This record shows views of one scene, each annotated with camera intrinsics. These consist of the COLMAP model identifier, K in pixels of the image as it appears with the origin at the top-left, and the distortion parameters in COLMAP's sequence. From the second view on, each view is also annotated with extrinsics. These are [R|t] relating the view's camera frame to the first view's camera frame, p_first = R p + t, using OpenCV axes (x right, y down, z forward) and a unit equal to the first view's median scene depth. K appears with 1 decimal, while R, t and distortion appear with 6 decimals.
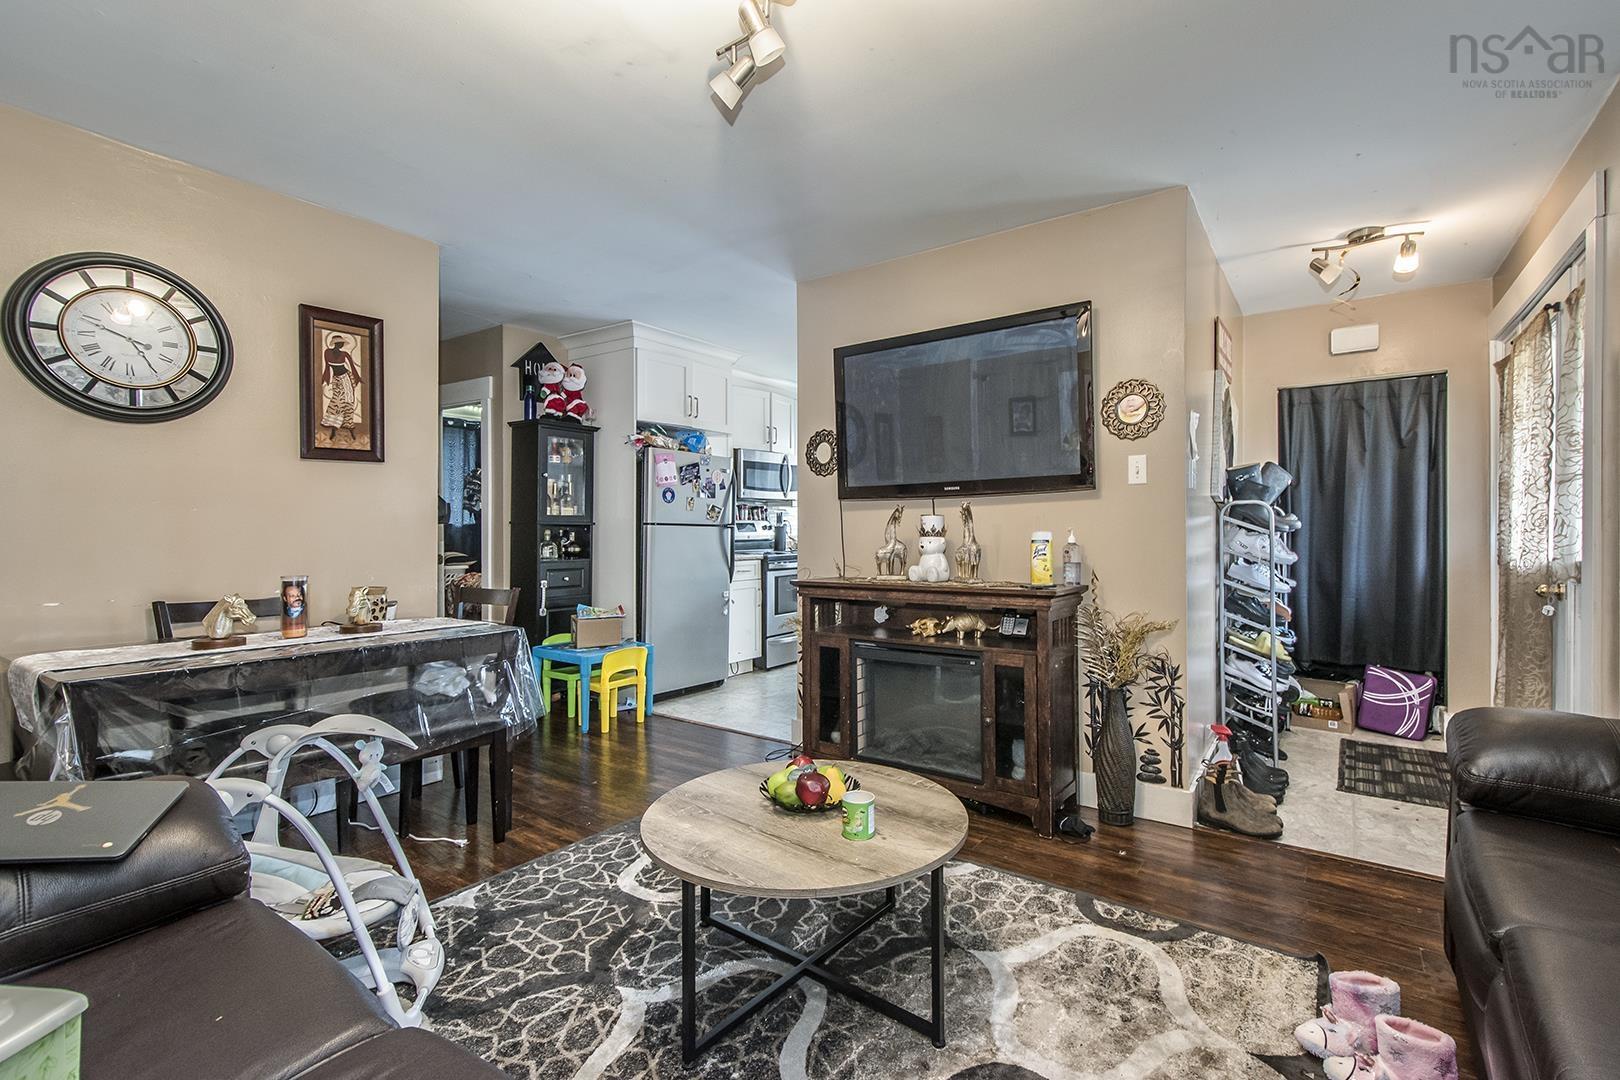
lens RADIAL K [[723.3, 0, 836.5], [0, 723.3, 528.6], [0, 0, 1]] dist [0.000229, 0.000157]
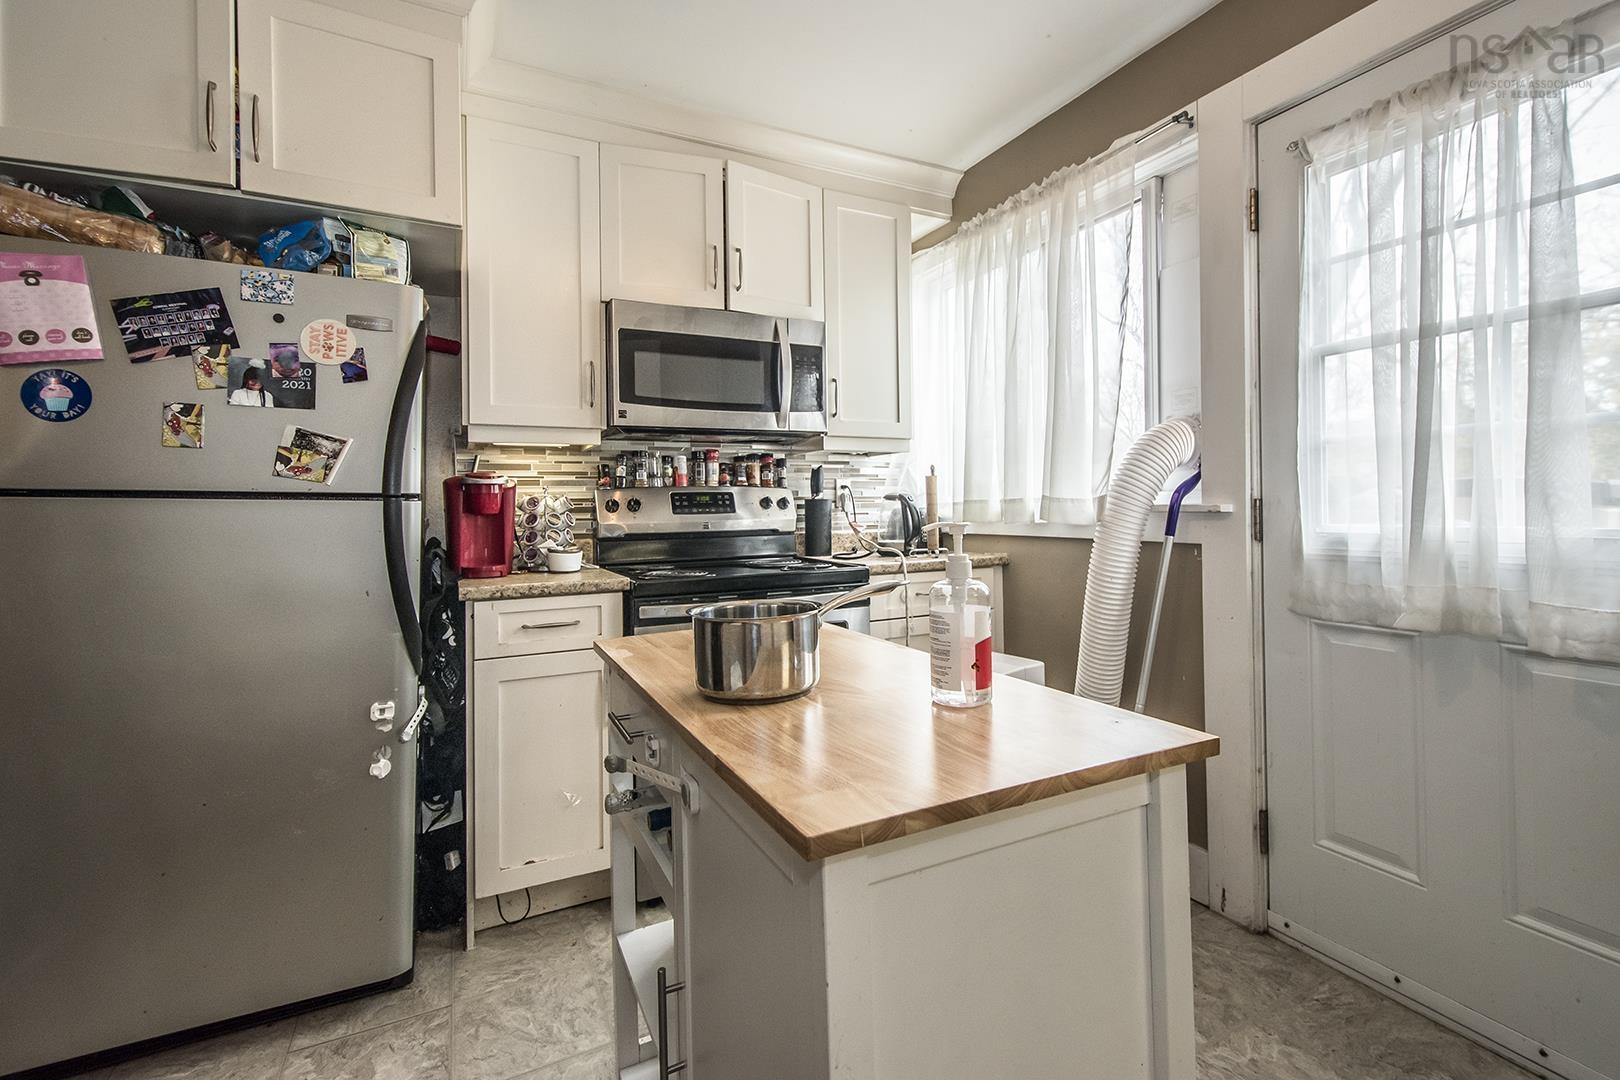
lens RADIAL K [[727.7, 0, 842.2], [0, 727.7, 507.5], [0, 0, 1]] dist [0.001463, 0.000470]
pose [[0.888530, -0.007498, -0.458757, 0.157220], [0.007825, 0.999969, -0.001188, 0.002502], [0.458751, -0.002534, 0.888561, 0.727332]]
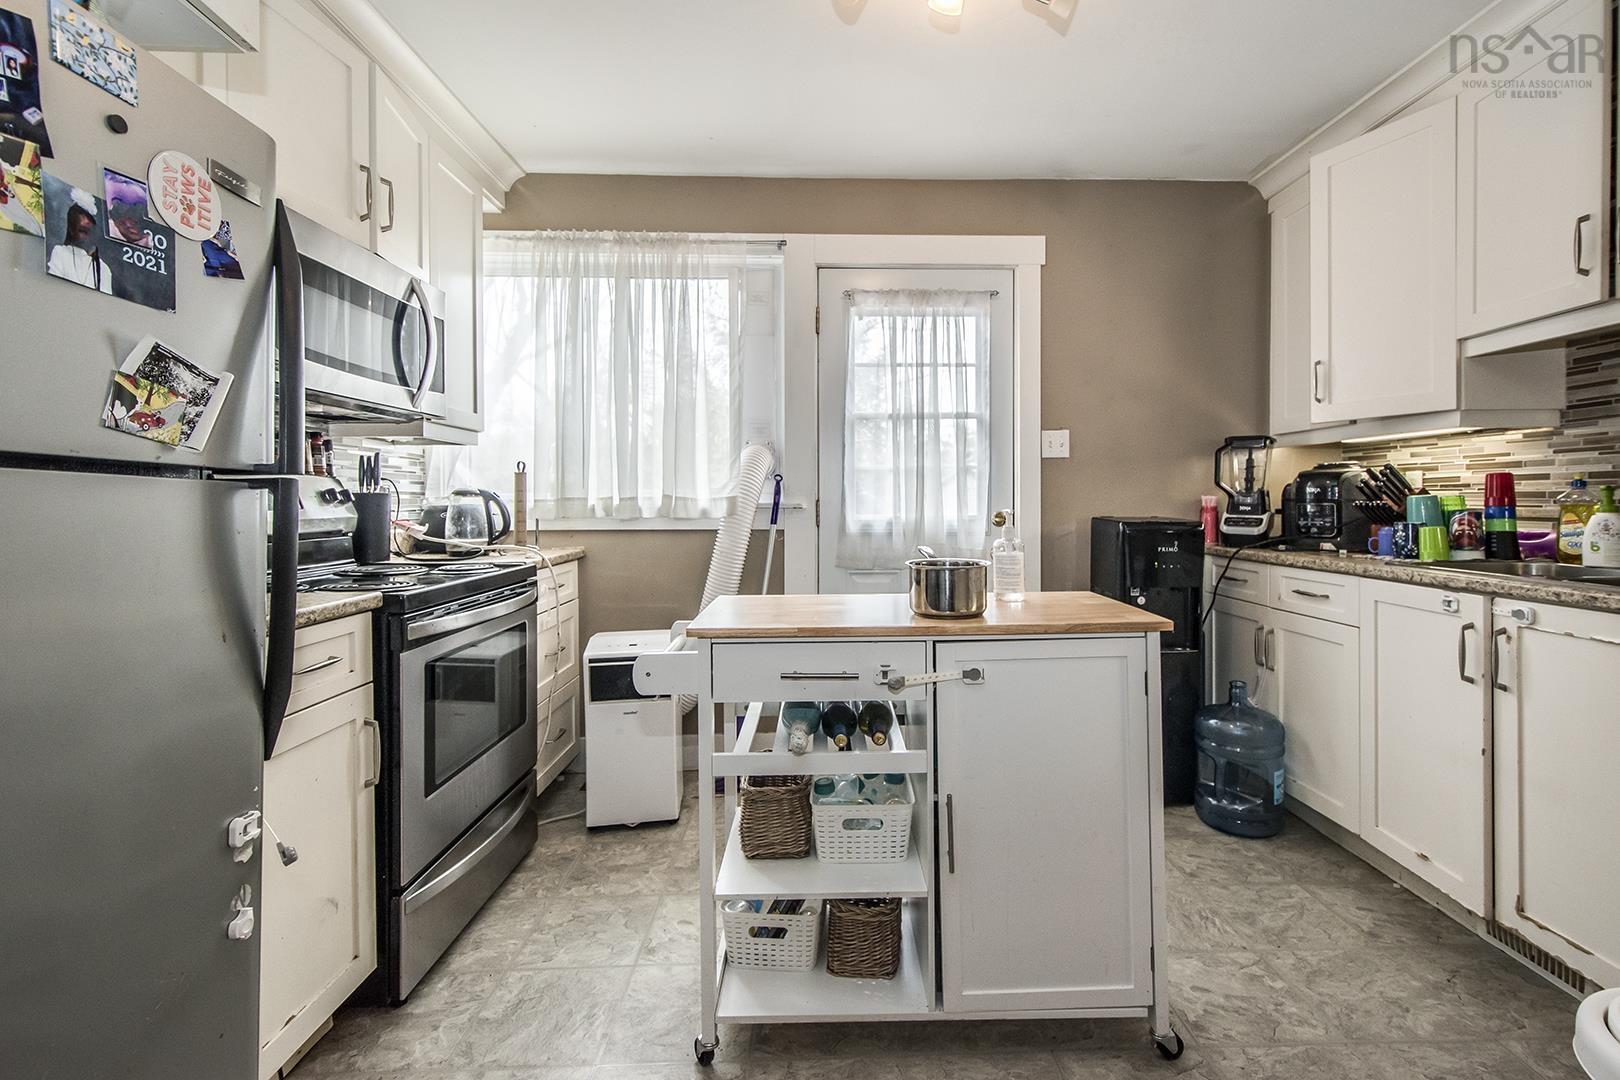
lens RADIAL K [[727.7, 0, 842.2], [0, 727.7, 507.5], [0, 0, 1]] dist [0.001463, 0.000470]
pose [[0.795924, -0.002160, 0.605392, -0.128871], [0.001649, 0.999998, 0.001400, 0.004060], [-0.605394, -0.000115, 0.795926, 0.675239]]
